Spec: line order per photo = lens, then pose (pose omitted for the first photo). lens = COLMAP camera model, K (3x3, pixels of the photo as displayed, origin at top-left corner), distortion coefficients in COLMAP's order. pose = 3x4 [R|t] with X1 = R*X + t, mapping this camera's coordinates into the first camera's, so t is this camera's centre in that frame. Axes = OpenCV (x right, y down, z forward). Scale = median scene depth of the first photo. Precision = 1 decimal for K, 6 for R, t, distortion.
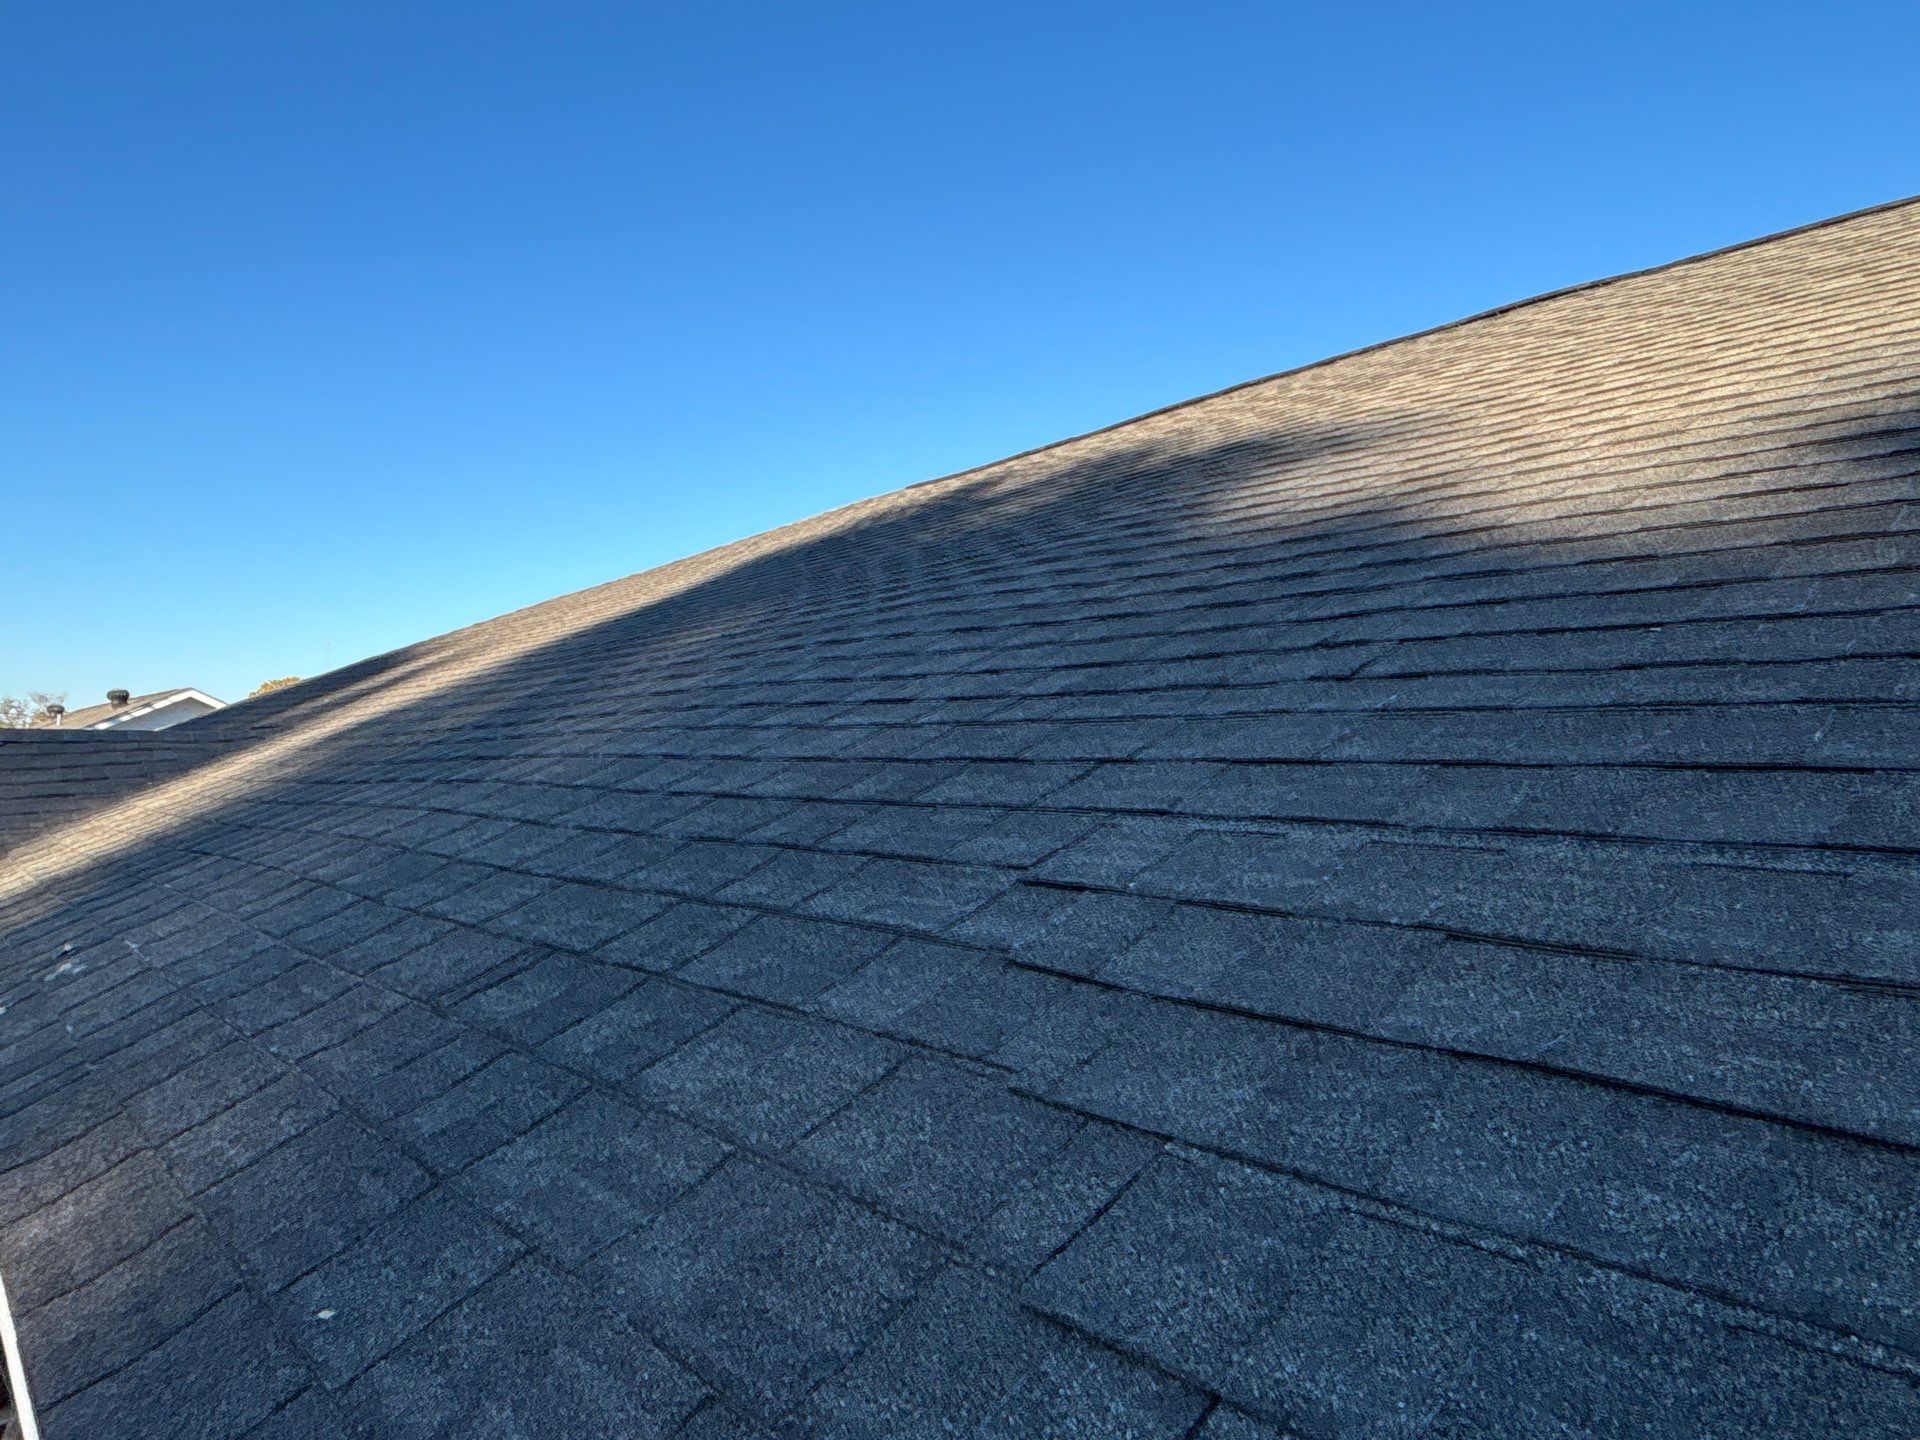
lens RADIAL K [[1653.2, 0, 960.0], [0, 1653.2, 720.0], [0, 0, 1]] dist [-0.004096, 0.016373]
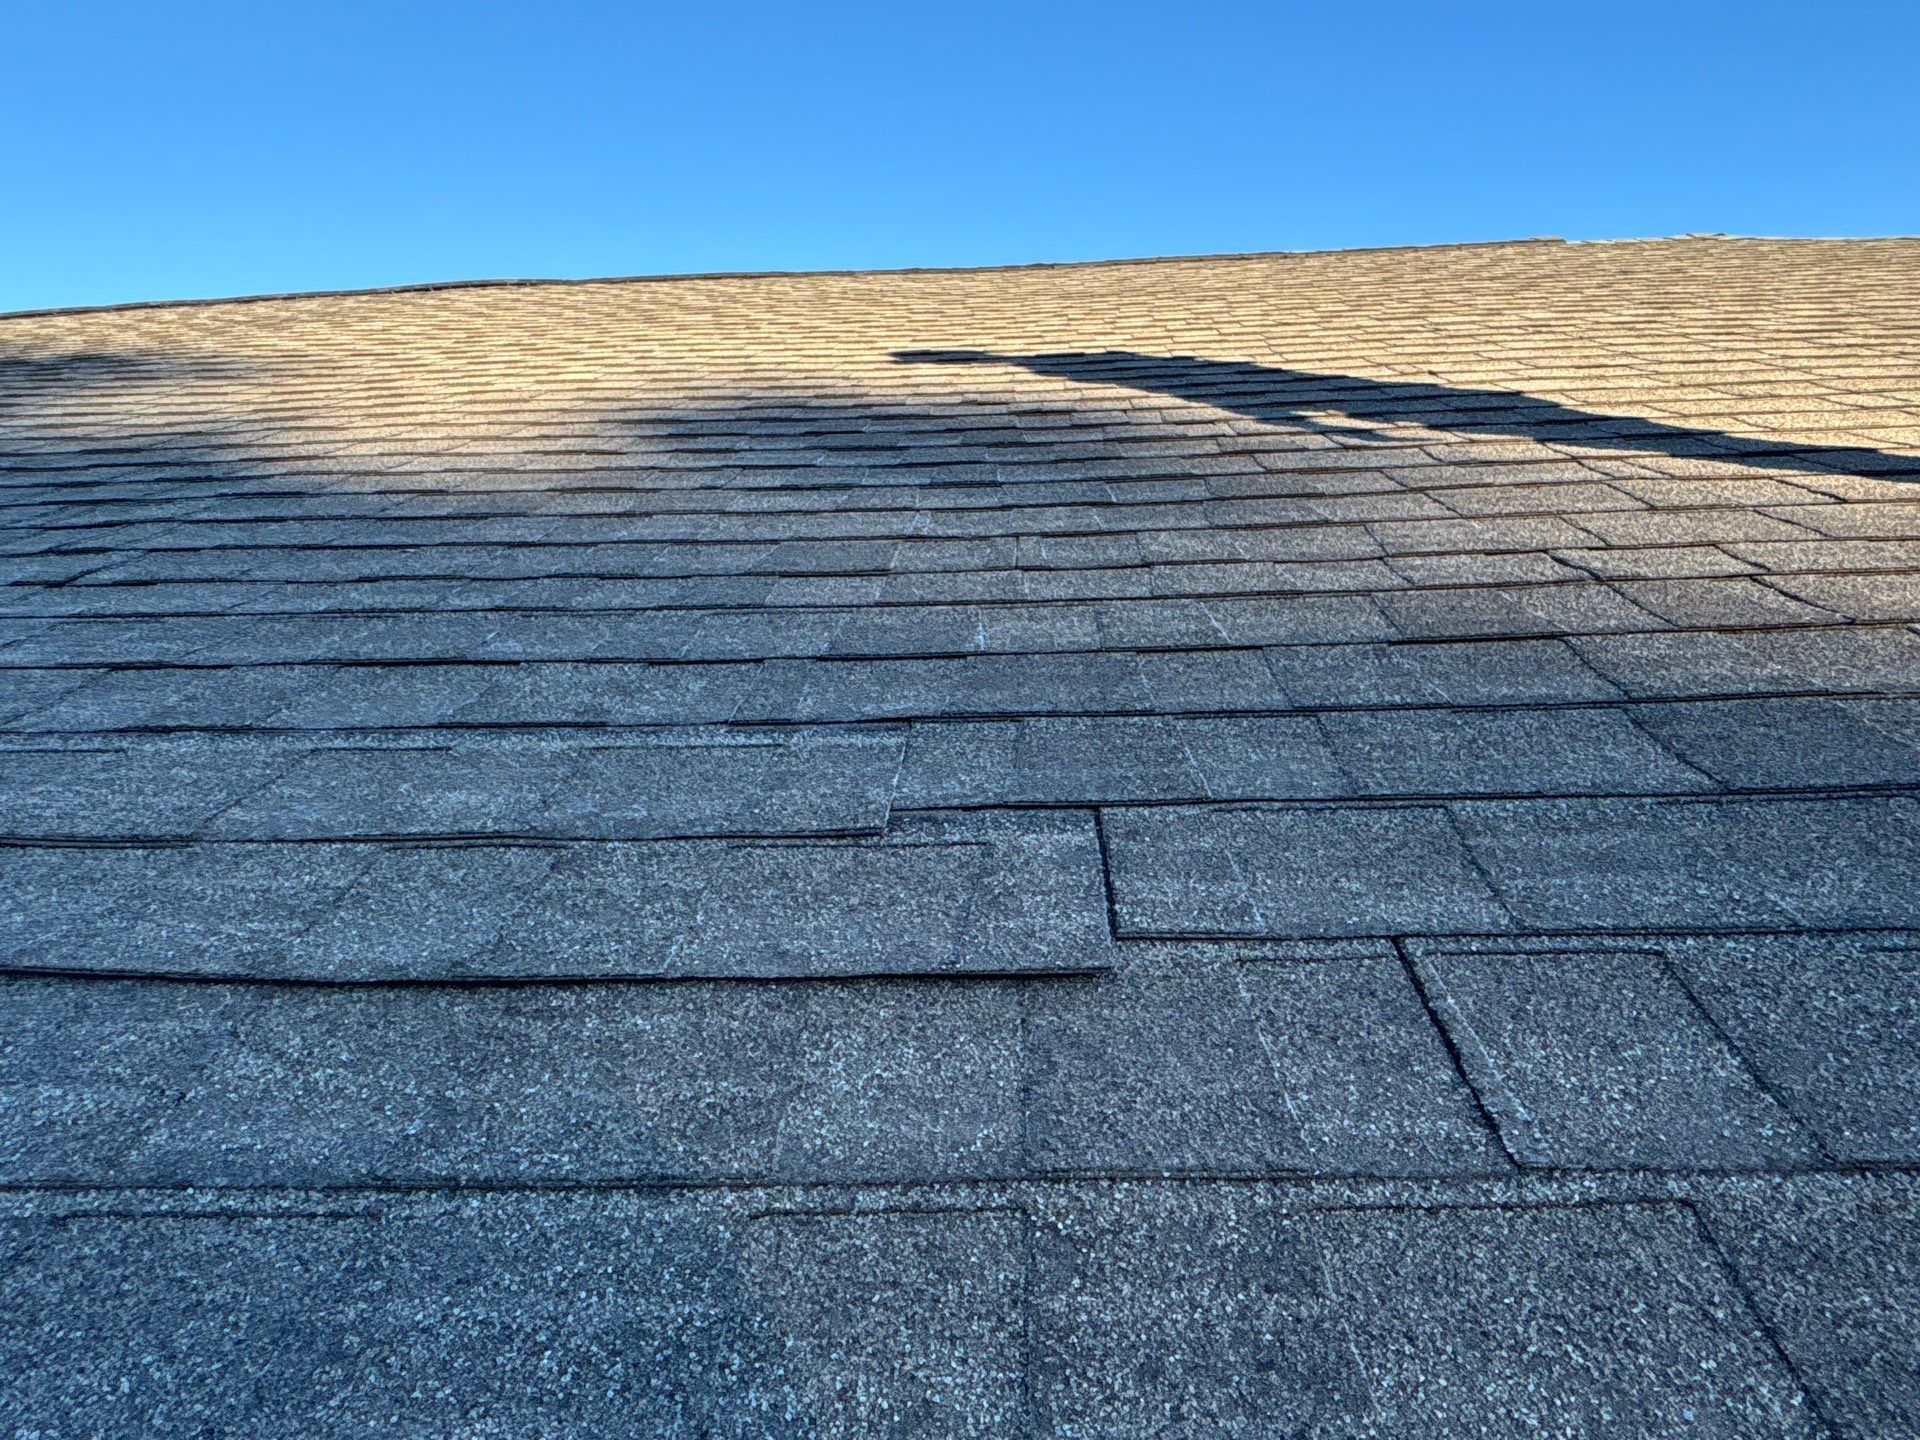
lens RADIAL K [[1675.5, 0, 960.0], [0, 1675.5, 720.0], [0, 0, 1]] dist [0.063222, -0.007650]
pose [[0.606184, -0.061927, 0.792910, -0.298772], [-0.001180, 0.996893, 0.078760, -0.032620], [-0.795324, -0.048679, 0.604227, -0.004412]]
